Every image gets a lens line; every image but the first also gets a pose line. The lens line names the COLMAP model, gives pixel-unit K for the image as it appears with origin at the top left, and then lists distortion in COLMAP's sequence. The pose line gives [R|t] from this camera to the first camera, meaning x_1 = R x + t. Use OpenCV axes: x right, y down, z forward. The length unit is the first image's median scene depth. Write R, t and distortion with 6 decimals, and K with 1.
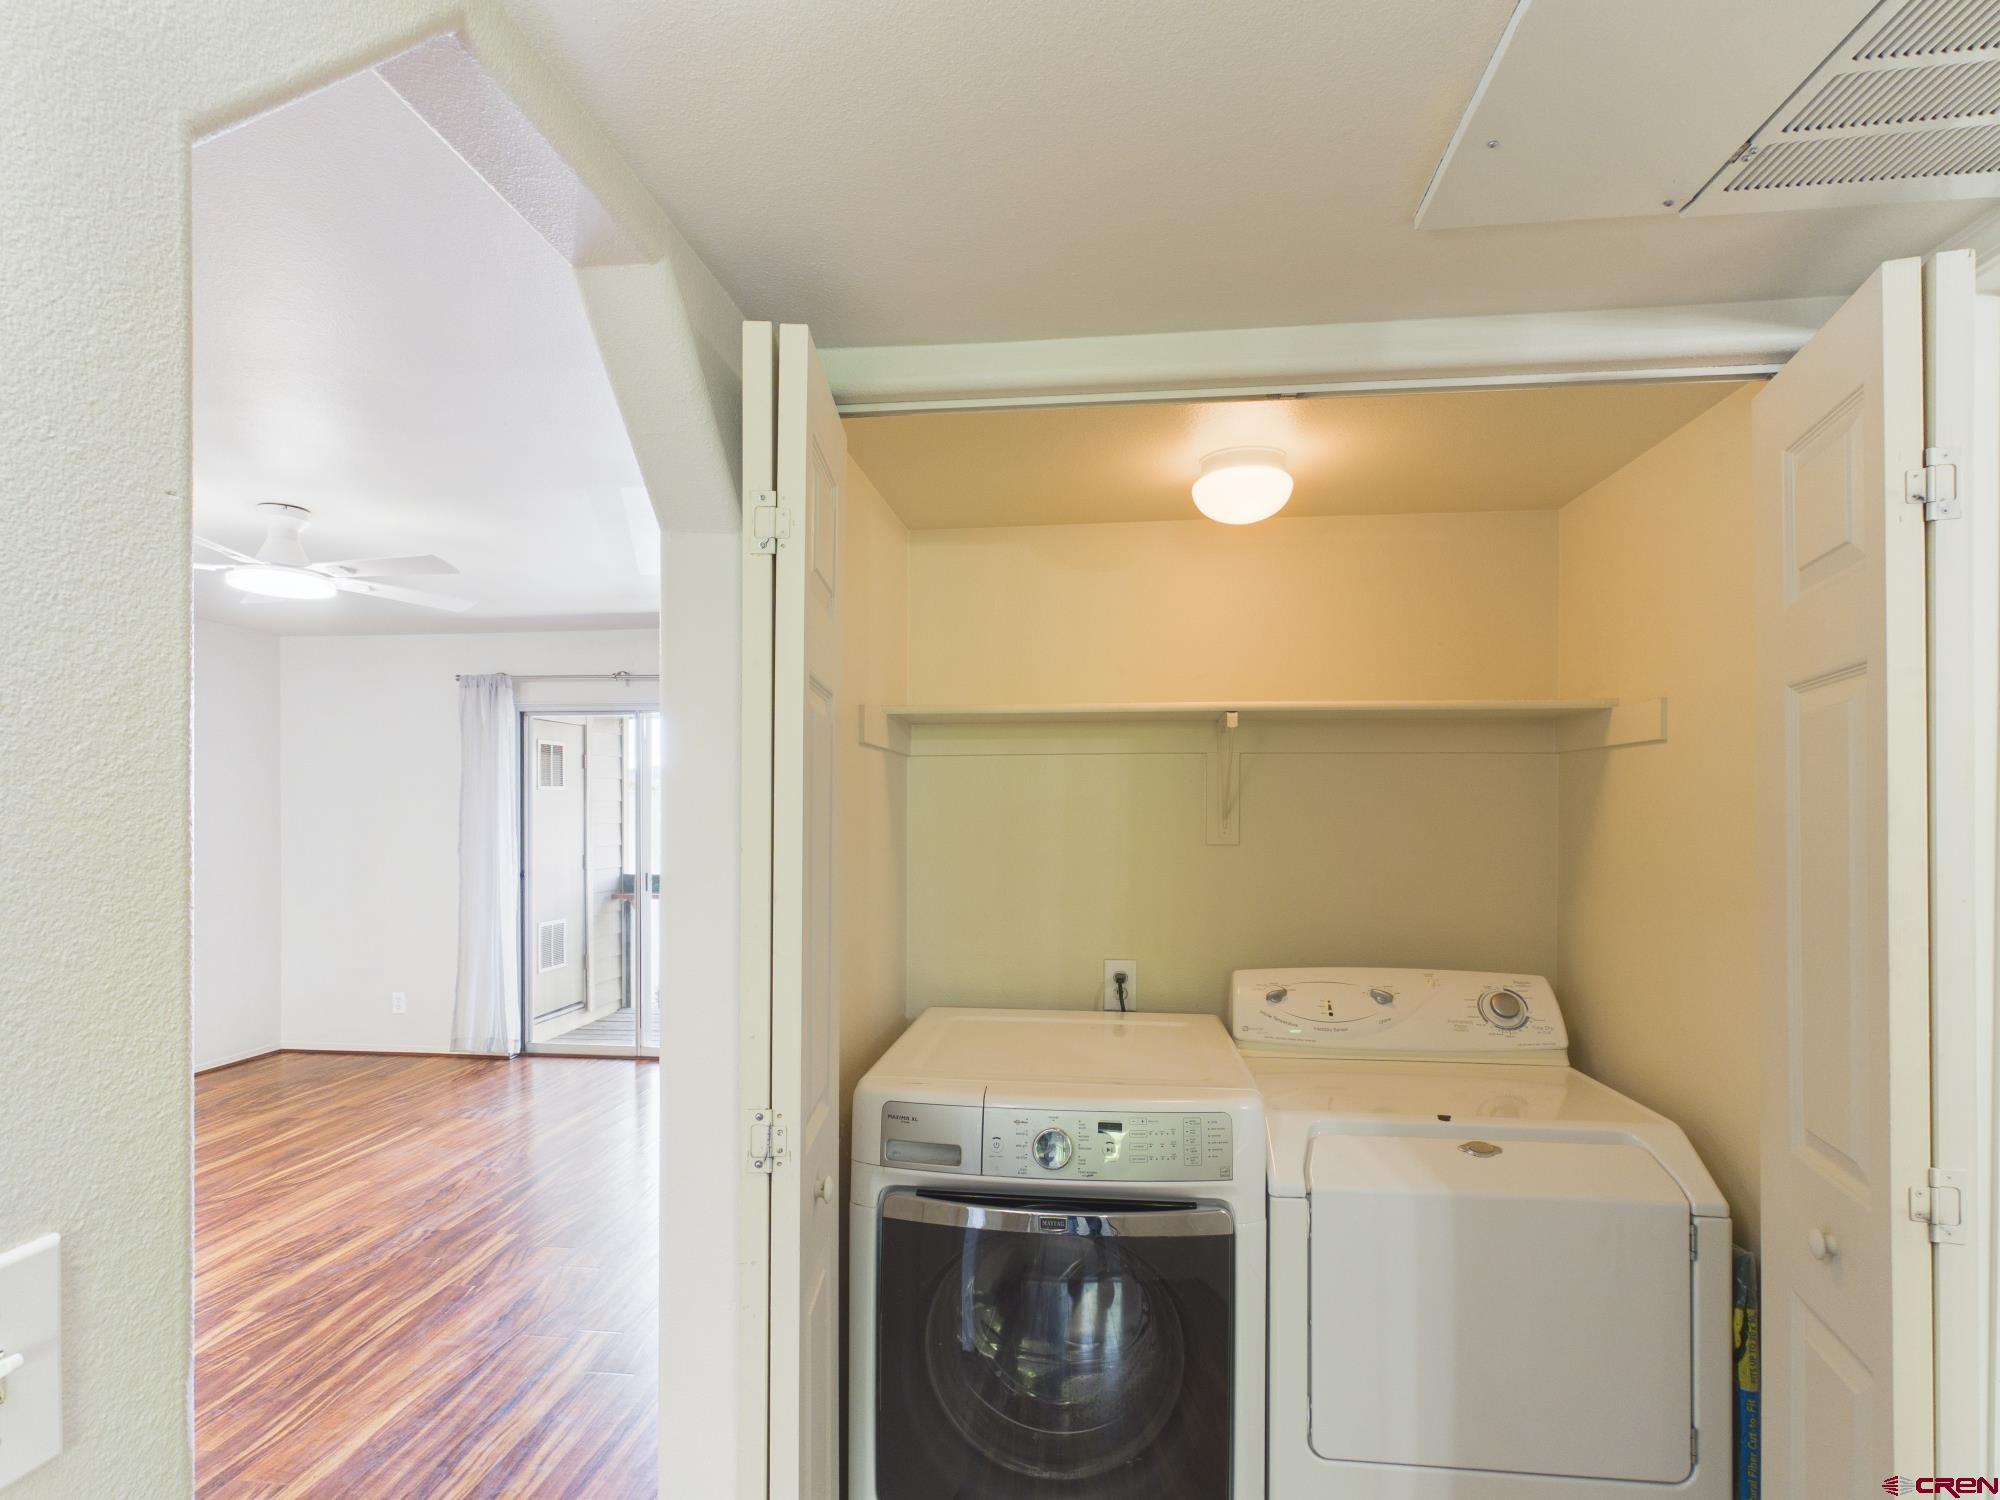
lens RADIAL K [[1056.2, 0, 1006.2], [0, 1056.2, 791.8], [0, 0, 1]] dist [0.003590, 0.000623]
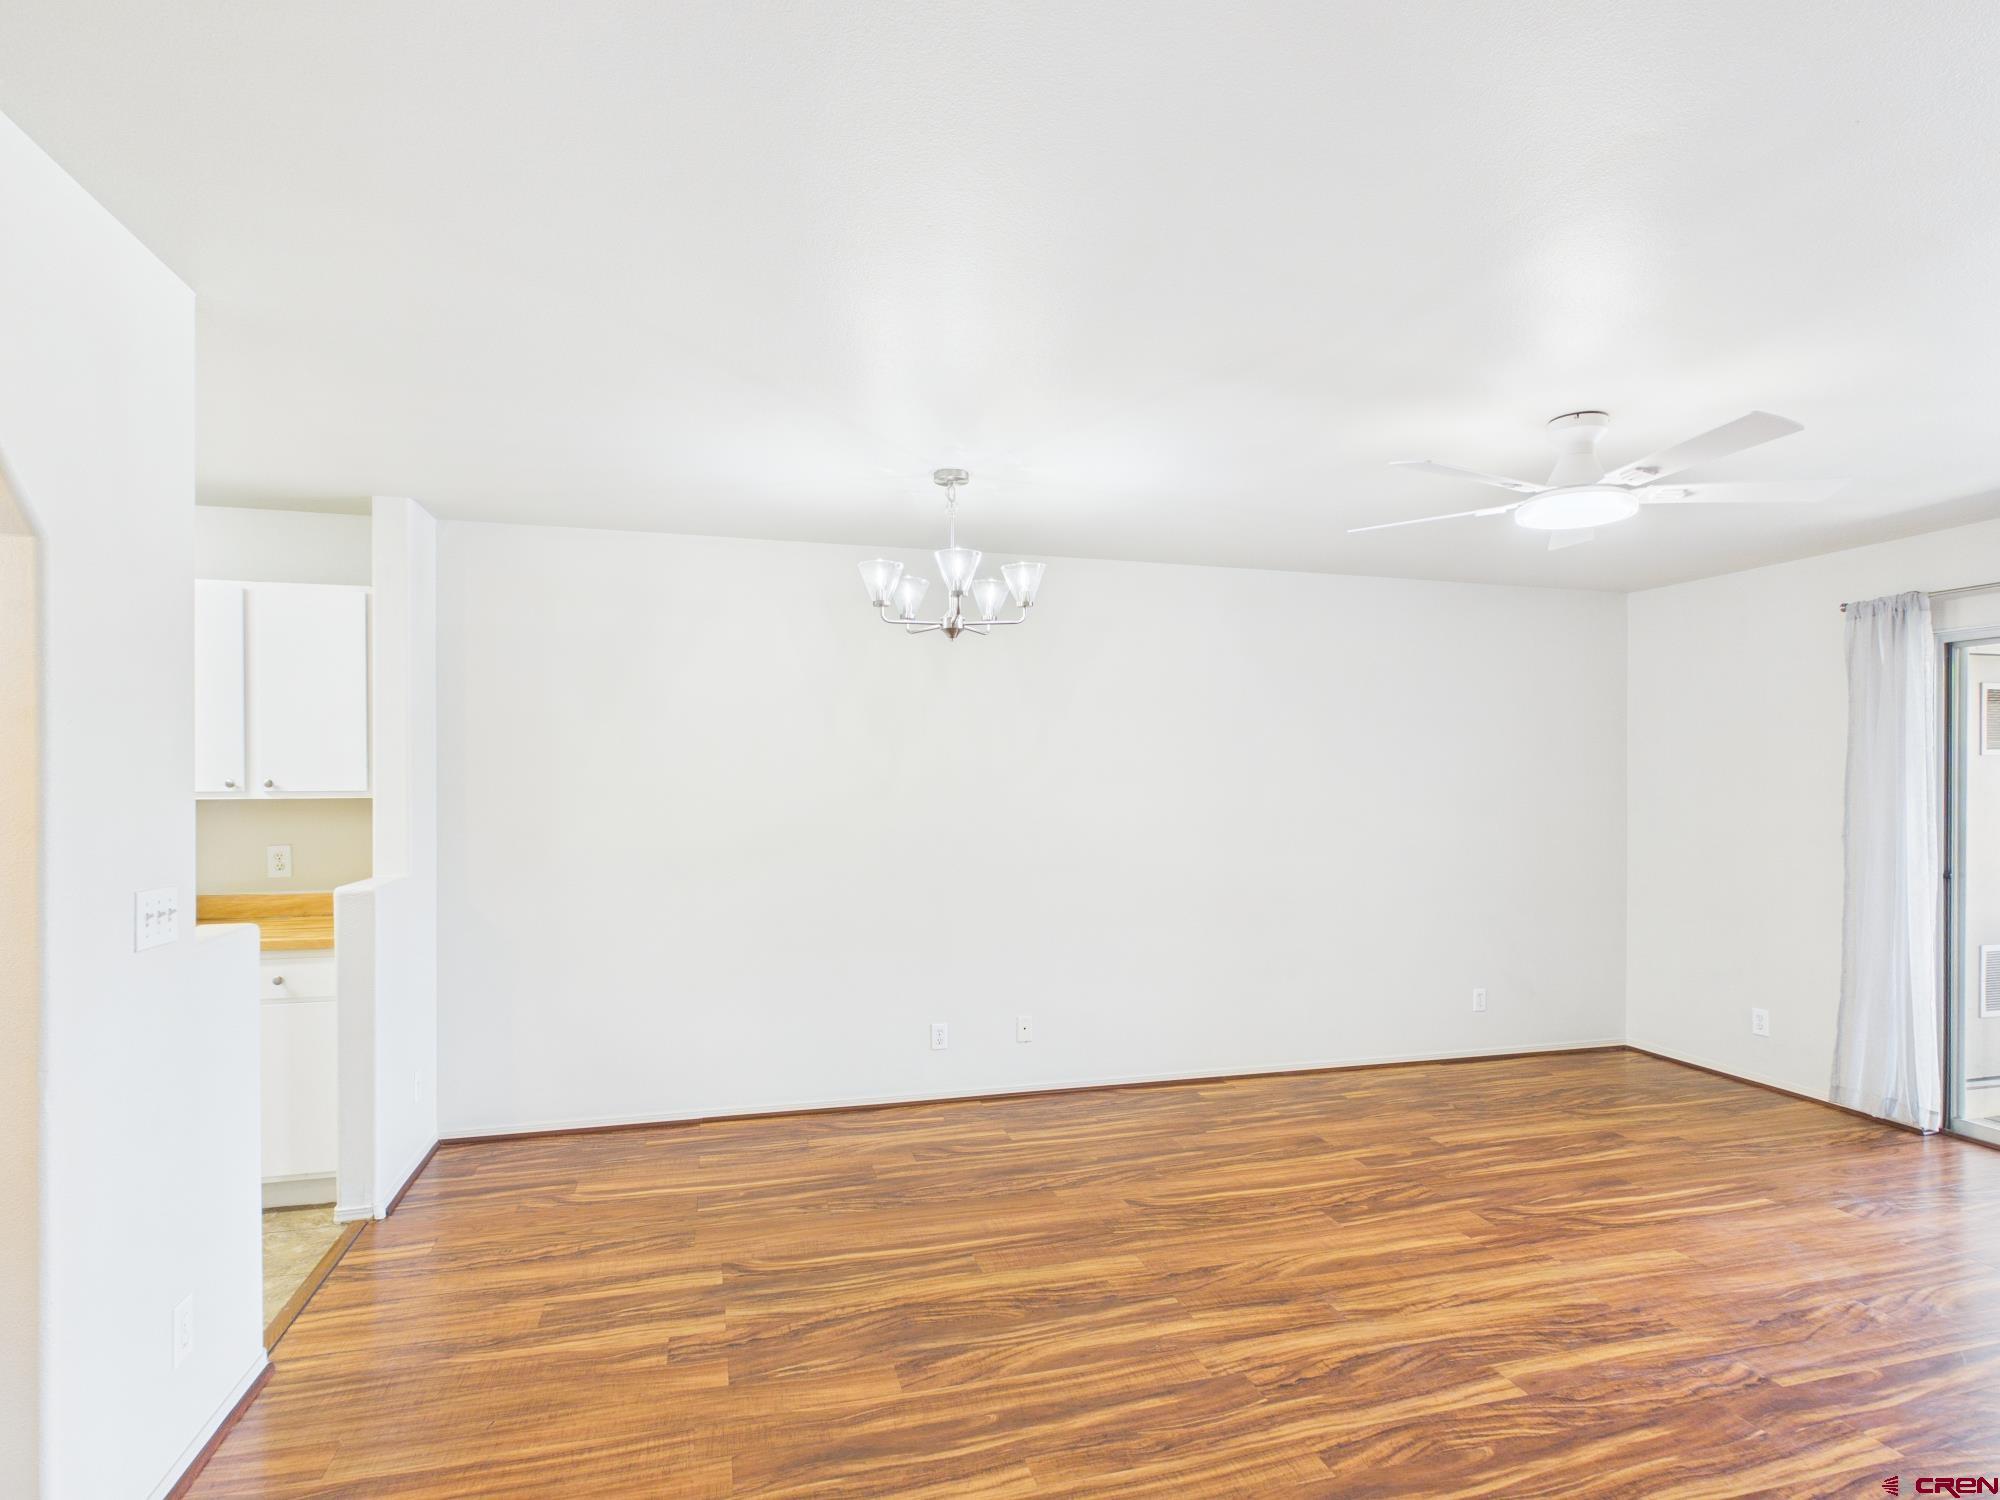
lens RADIAL K [[1056.2, 0, 1006.2], [0, 1056.2, 791.8], [0, 0, 1]] dist [0.003590, 0.000623]
pose [[0.384383, 0.007037, -0.923147, -0.075152], [0.013235, 0.999826, 0.013132, 0.008875], [0.923079, -0.017266, 0.384223, 0.234870]]
